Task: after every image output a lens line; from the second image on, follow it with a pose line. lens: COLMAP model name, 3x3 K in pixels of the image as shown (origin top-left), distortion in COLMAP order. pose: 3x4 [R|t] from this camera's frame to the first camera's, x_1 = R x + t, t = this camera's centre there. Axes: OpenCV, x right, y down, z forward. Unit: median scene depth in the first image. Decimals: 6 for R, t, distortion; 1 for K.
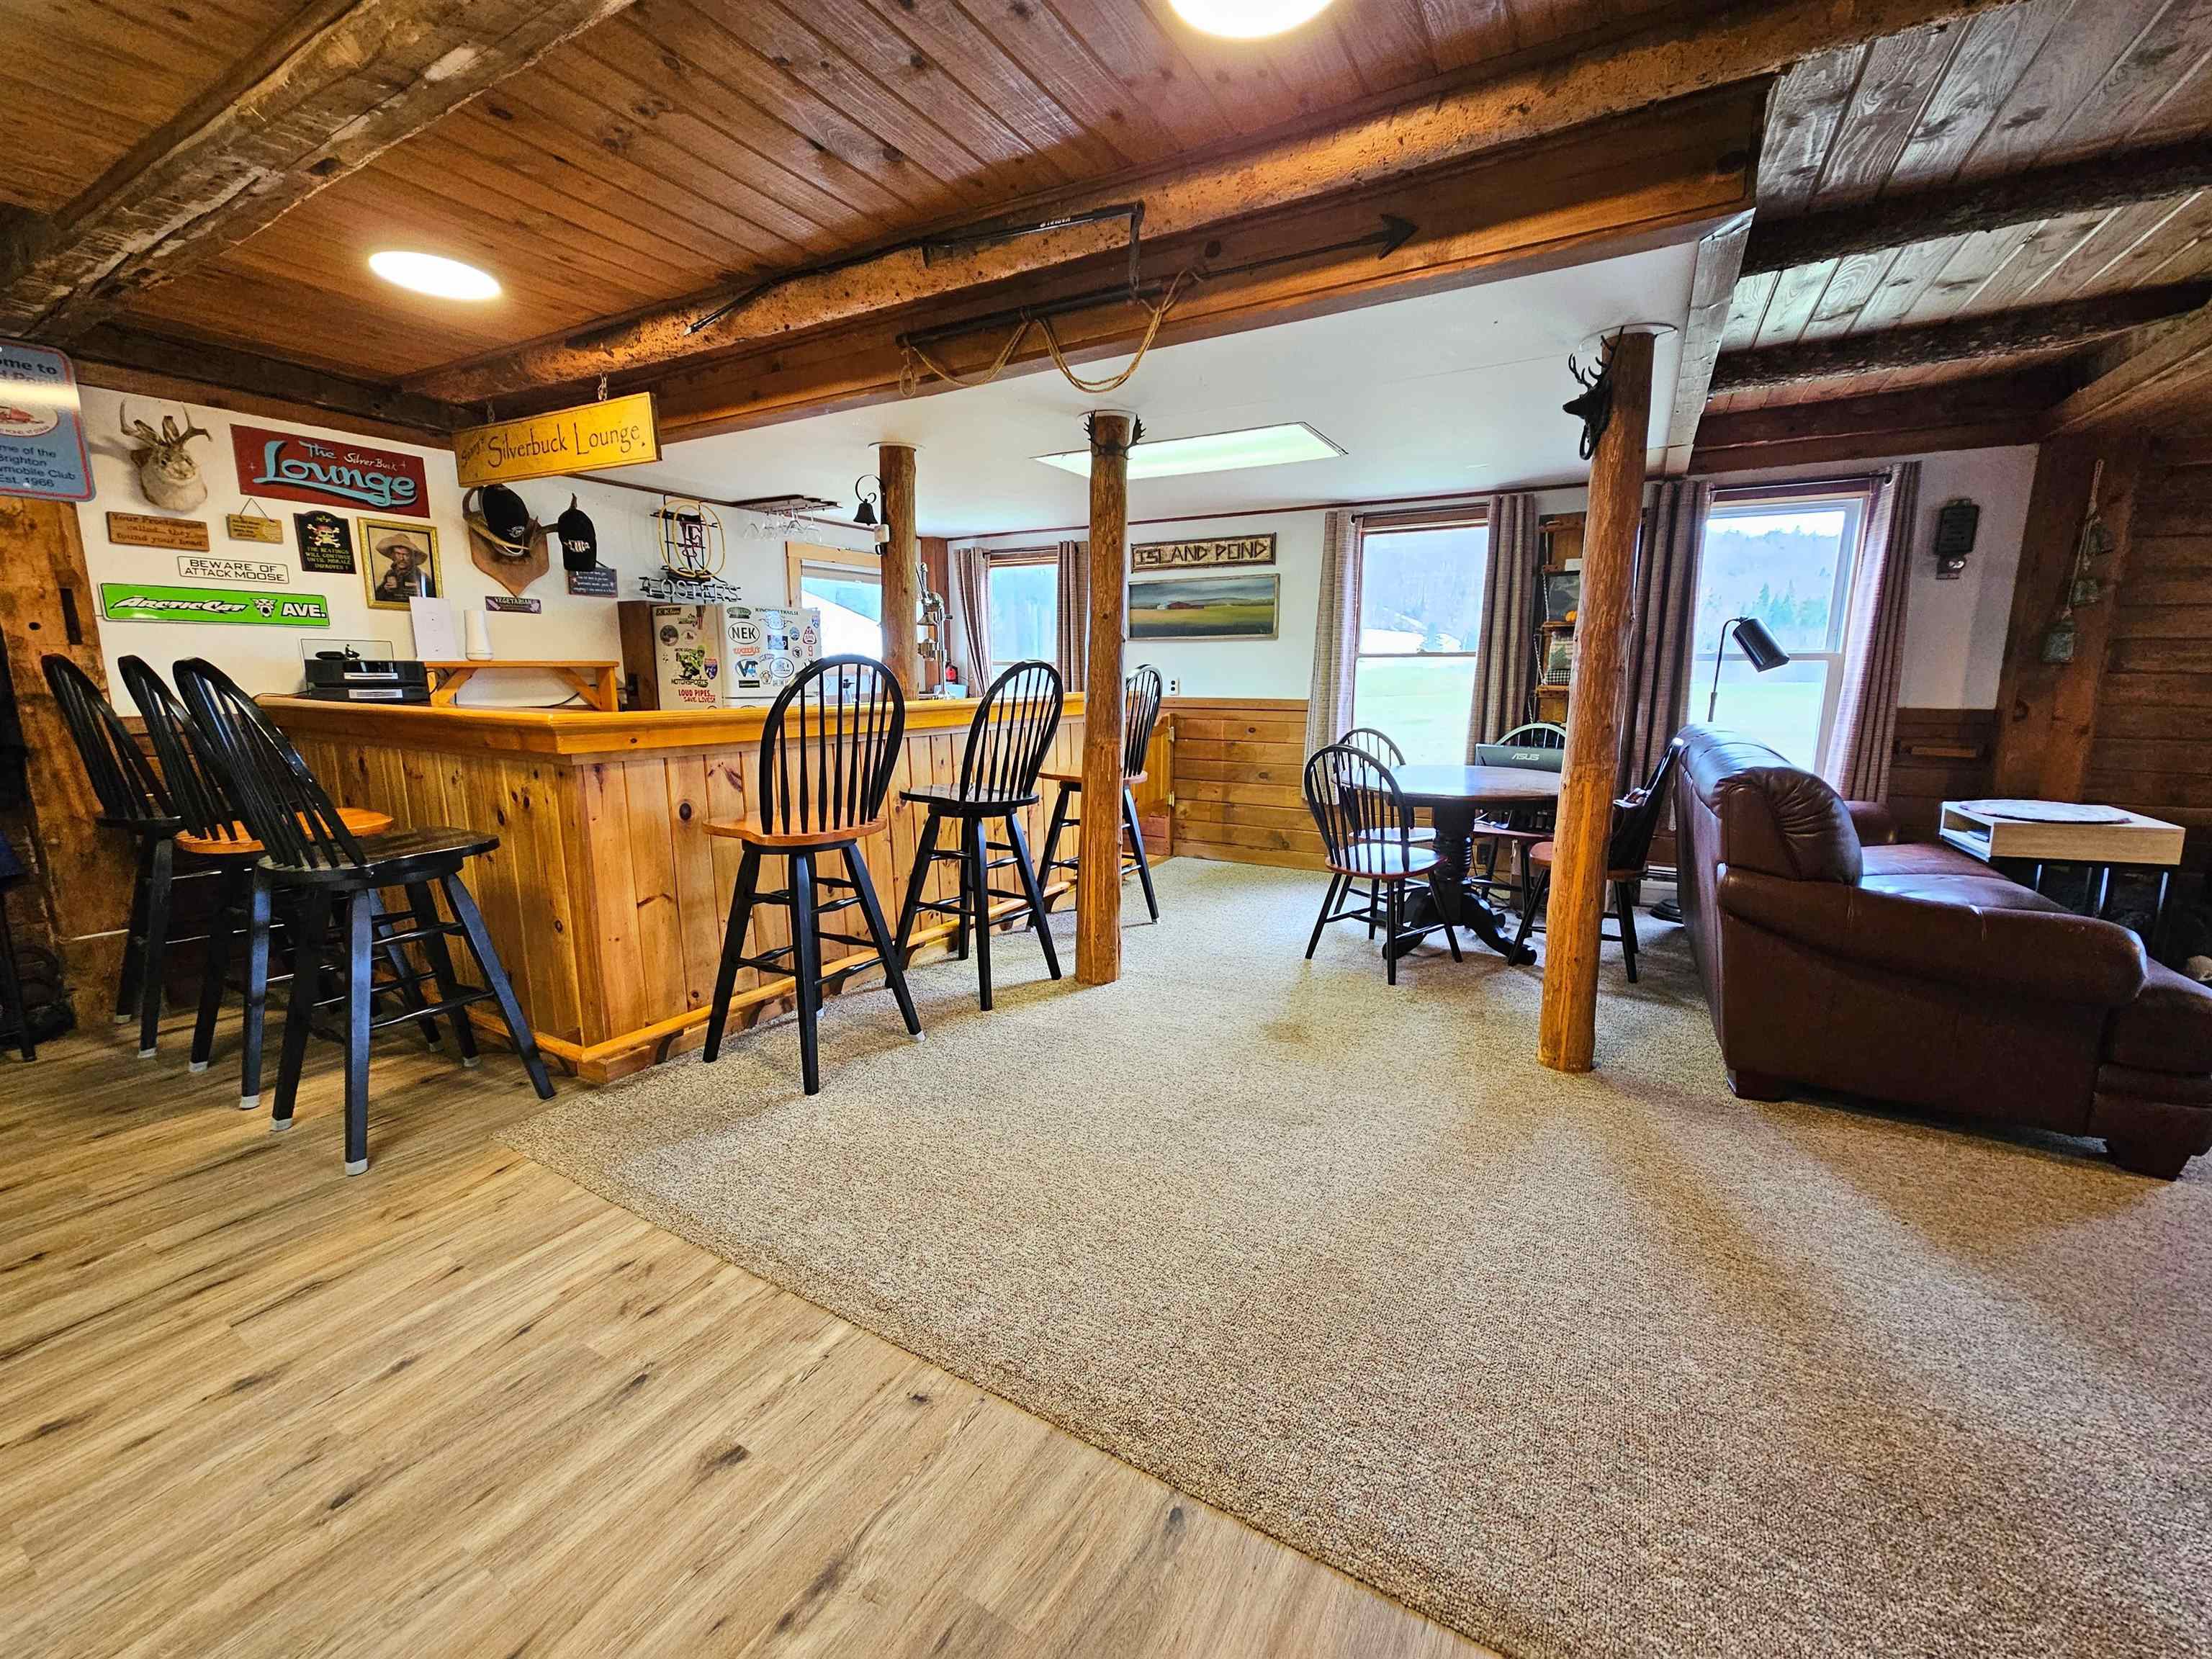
lens RADIAL K [[901.2, 0, 1121.8], [0, 901.2, 835.4], [0, 0, 1]] dist [0.002469, -0.000233]
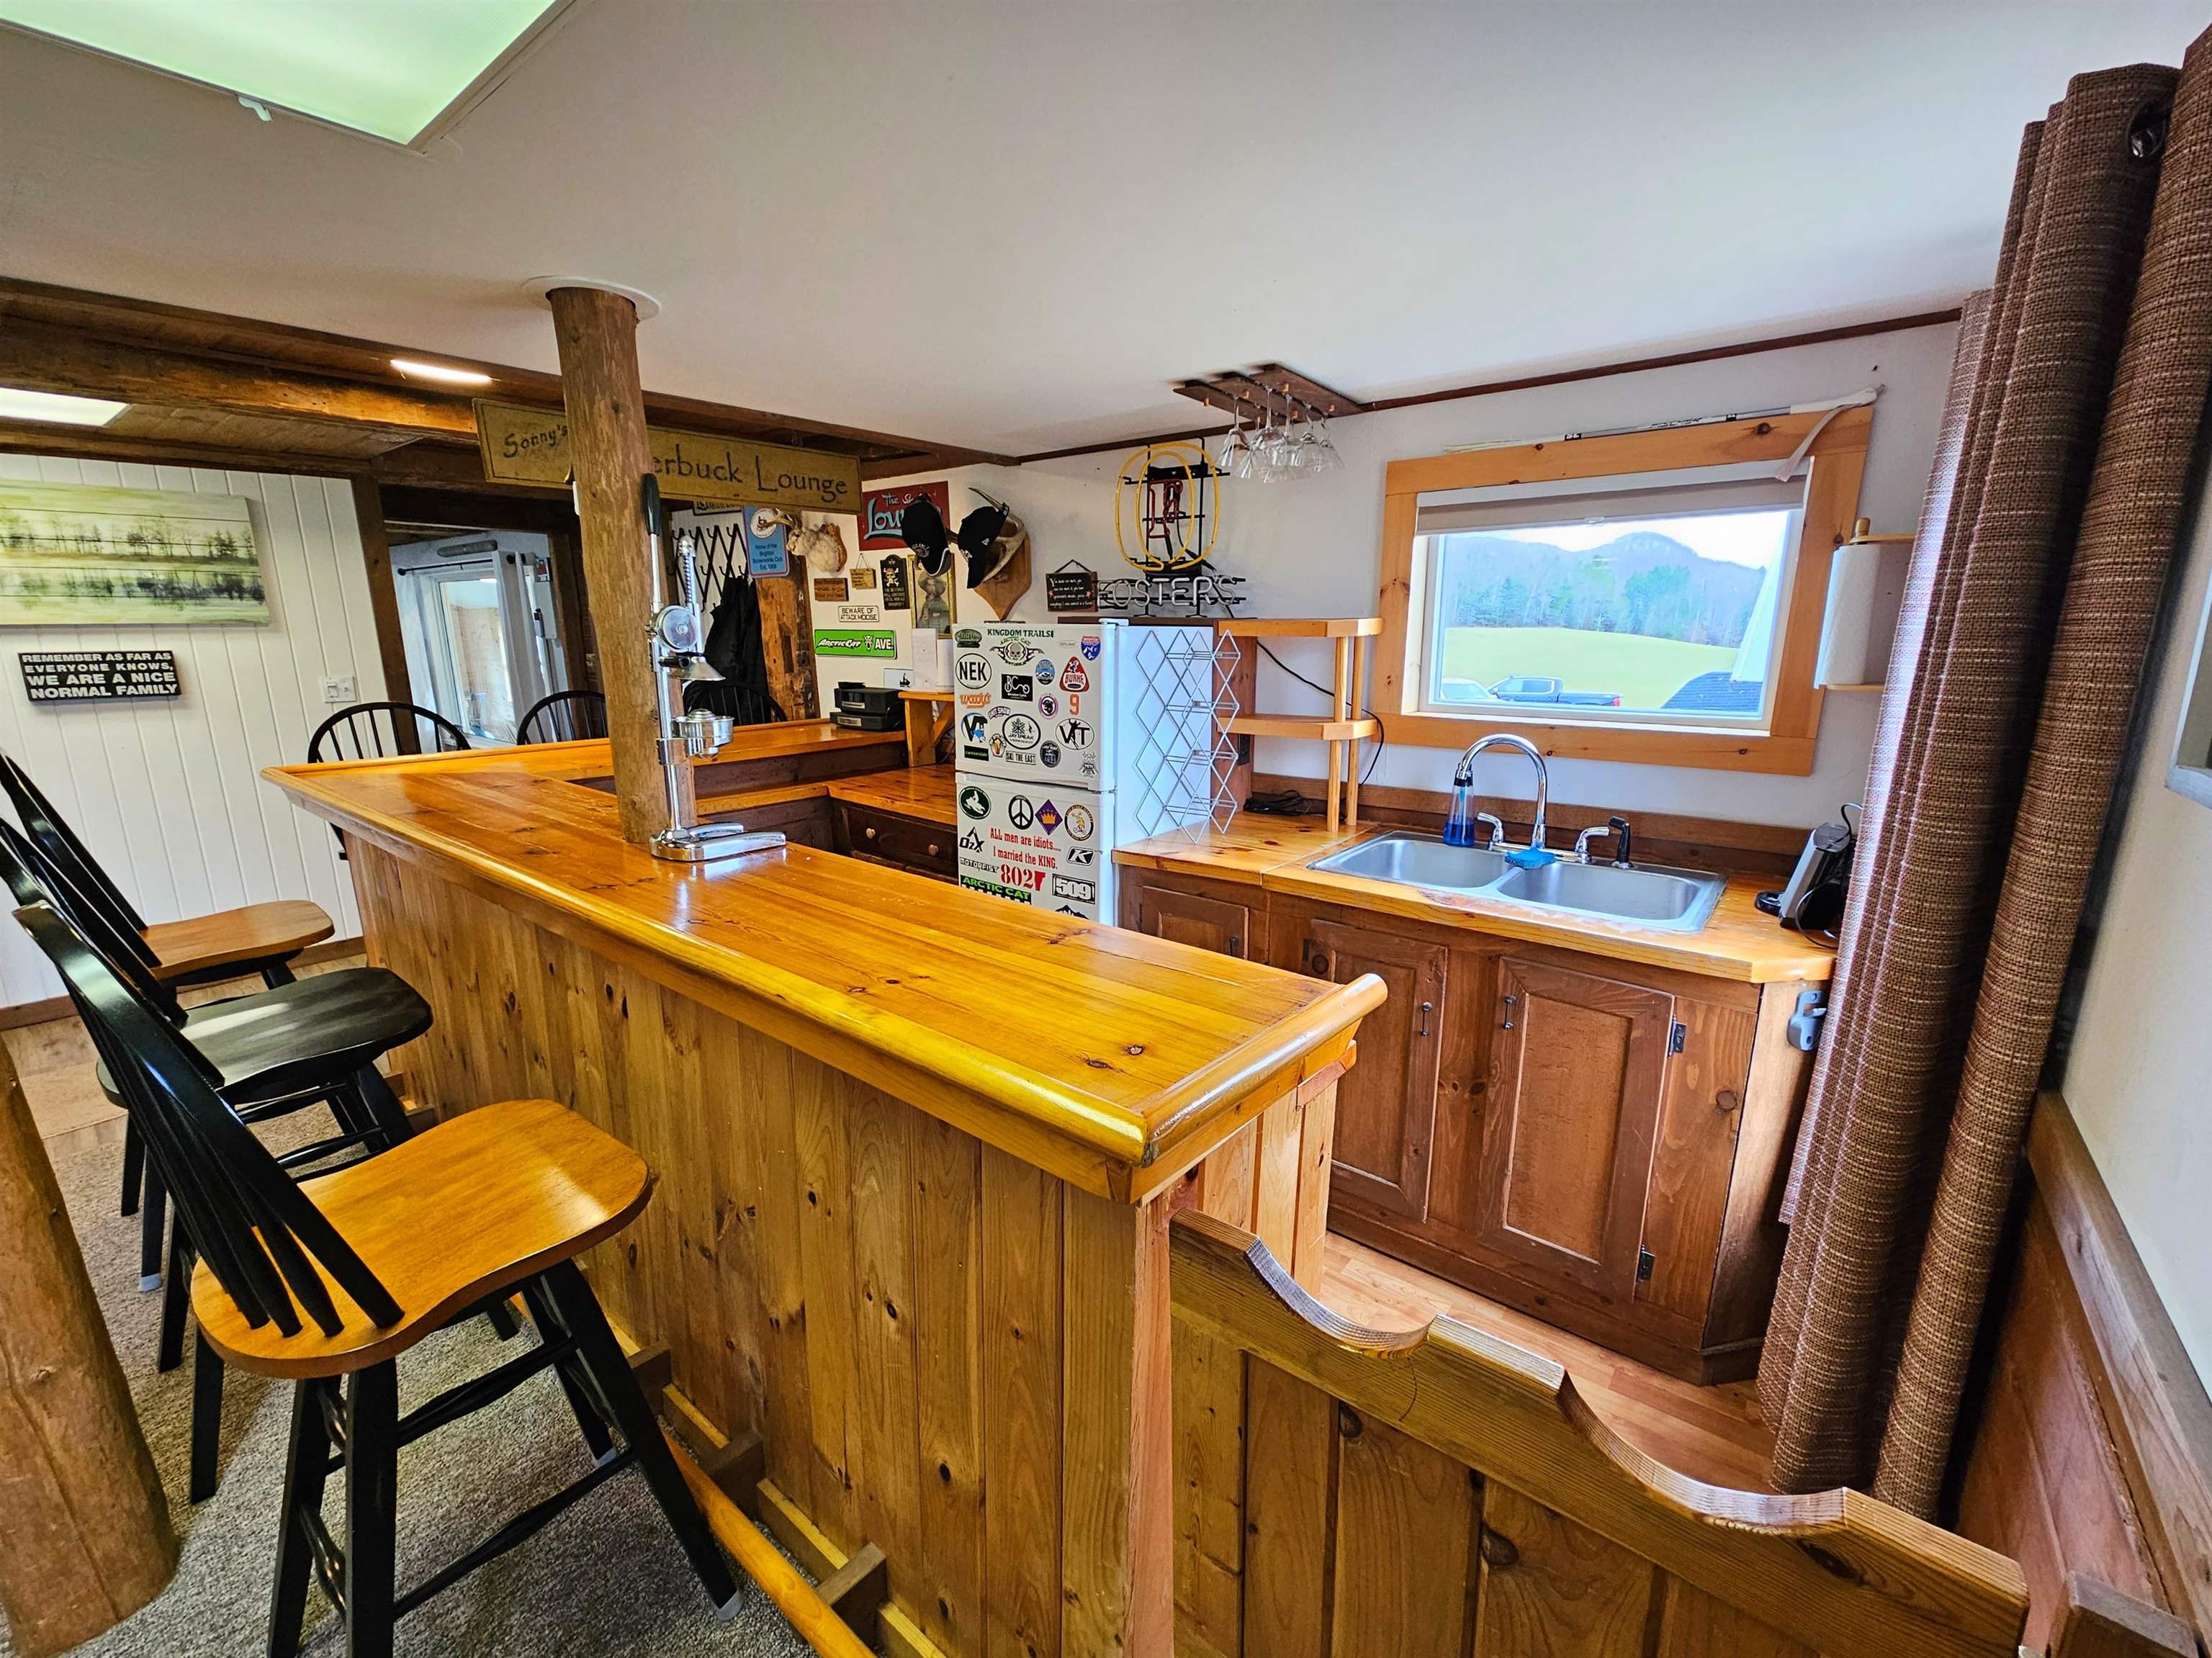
lens RADIAL K [[901.1, 0, 1121.8], [0, 901.1, 834.9], [0, 0, 1]] dist [0.002469, -0.000233]
pose [[-0.143912, 0.217410, -0.965413, 0.207953], [-0.185004, 0.952458, 0.242070, -0.330660], [0.972144, 0.213442, -0.096848, 1.370163]]
